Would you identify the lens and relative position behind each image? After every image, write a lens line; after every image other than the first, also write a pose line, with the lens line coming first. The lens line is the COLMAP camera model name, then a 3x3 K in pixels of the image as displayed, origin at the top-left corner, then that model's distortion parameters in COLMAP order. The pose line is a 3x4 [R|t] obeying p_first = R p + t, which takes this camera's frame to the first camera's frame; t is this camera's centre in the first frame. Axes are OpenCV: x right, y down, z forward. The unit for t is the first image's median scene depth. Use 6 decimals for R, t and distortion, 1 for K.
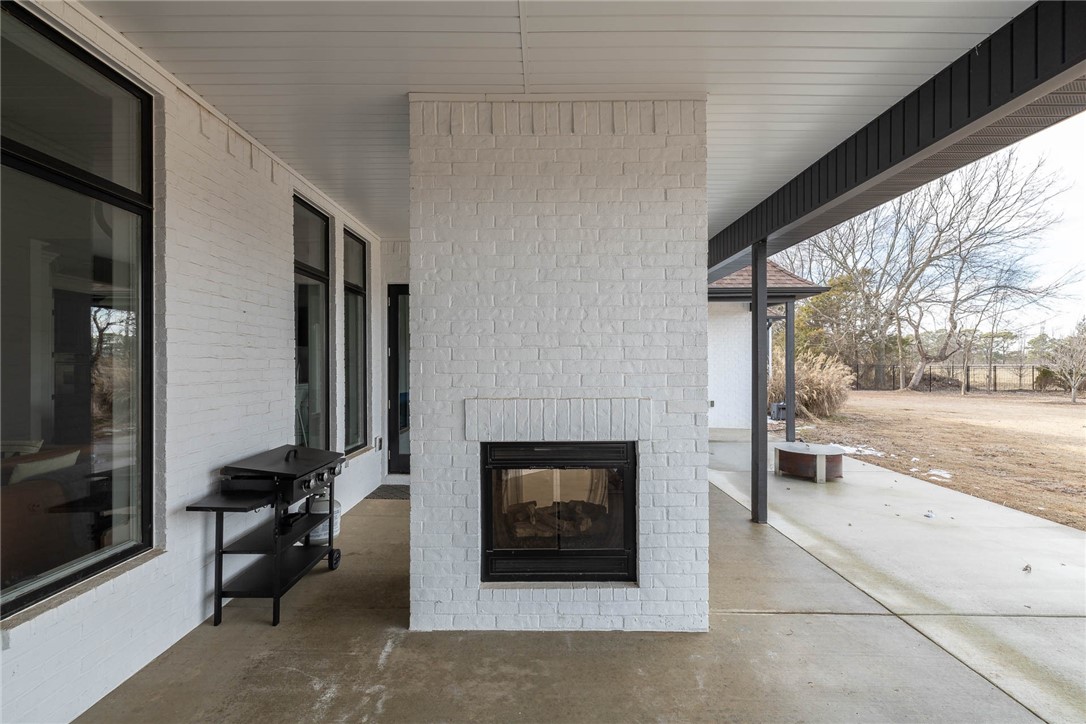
lens RADIAL K [[453.8, 0, 544.9], [0, 453.8, 364.6], [0, 0, 1]] dist [0.009877, 0.000764]
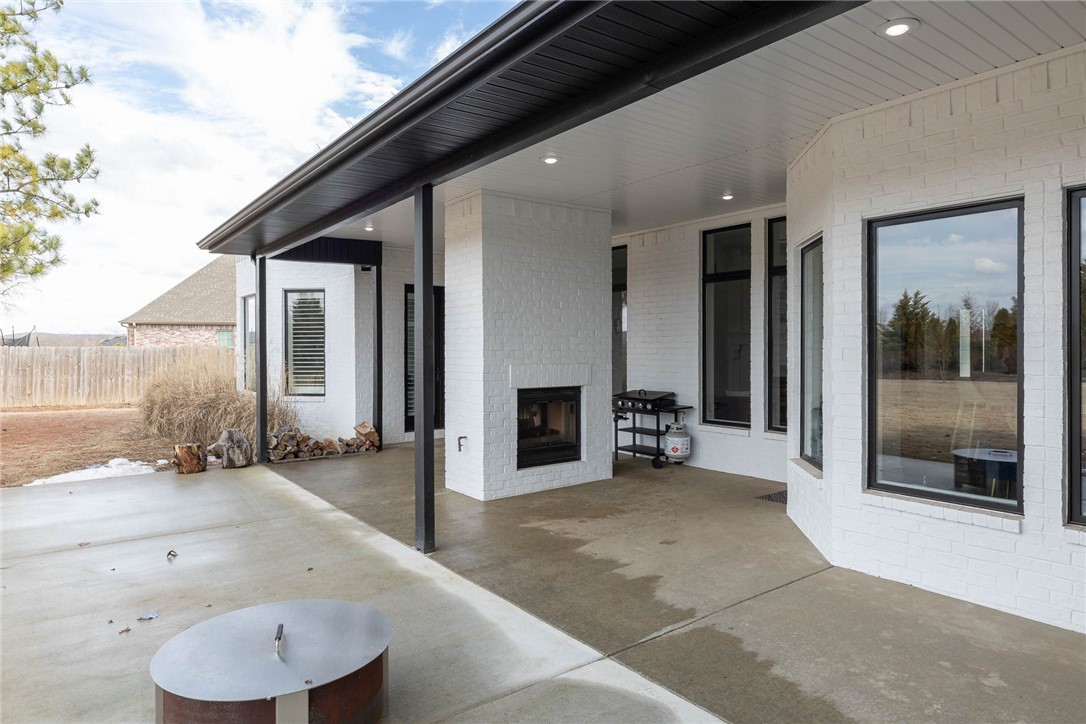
lens RADIAL K [[652.4, 0, 541.7], [0, 652.4, 350.7], [0, 0, 1]] dist [-0.006117, 0.000025]
pose [[-0.805768, 0.005164, -0.592208, 1.642902], [0.002434, 0.999982, 0.005408, 0.006829], [0.592226, 0.002917, -0.805767, 3.427283]]
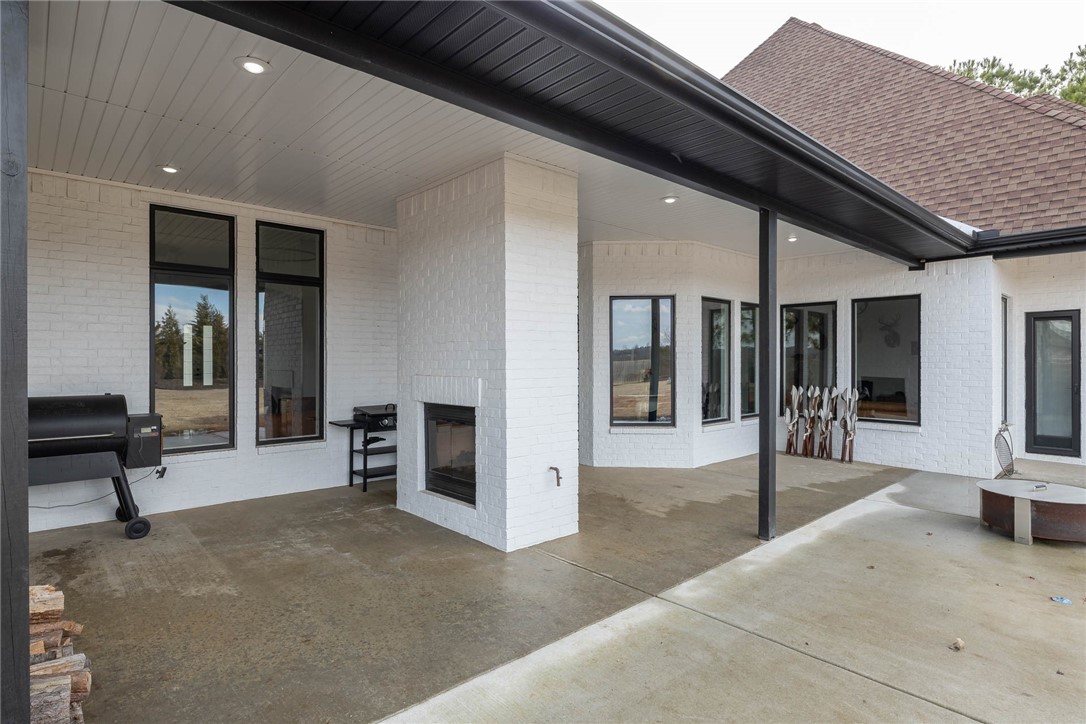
lens RADIAL K [[572.3, 0, 538.8], [0, 572.3, 363.9], [0, 0, 1]] dist [0.008156, -0.000149]
pose [[0.672293, 0.007359, -0.740248, 1.673479], [-0.001162, 0.999960, 0.008886, 0.015618], [0.740284, -0.005113, 0.672275, -0.063126]]
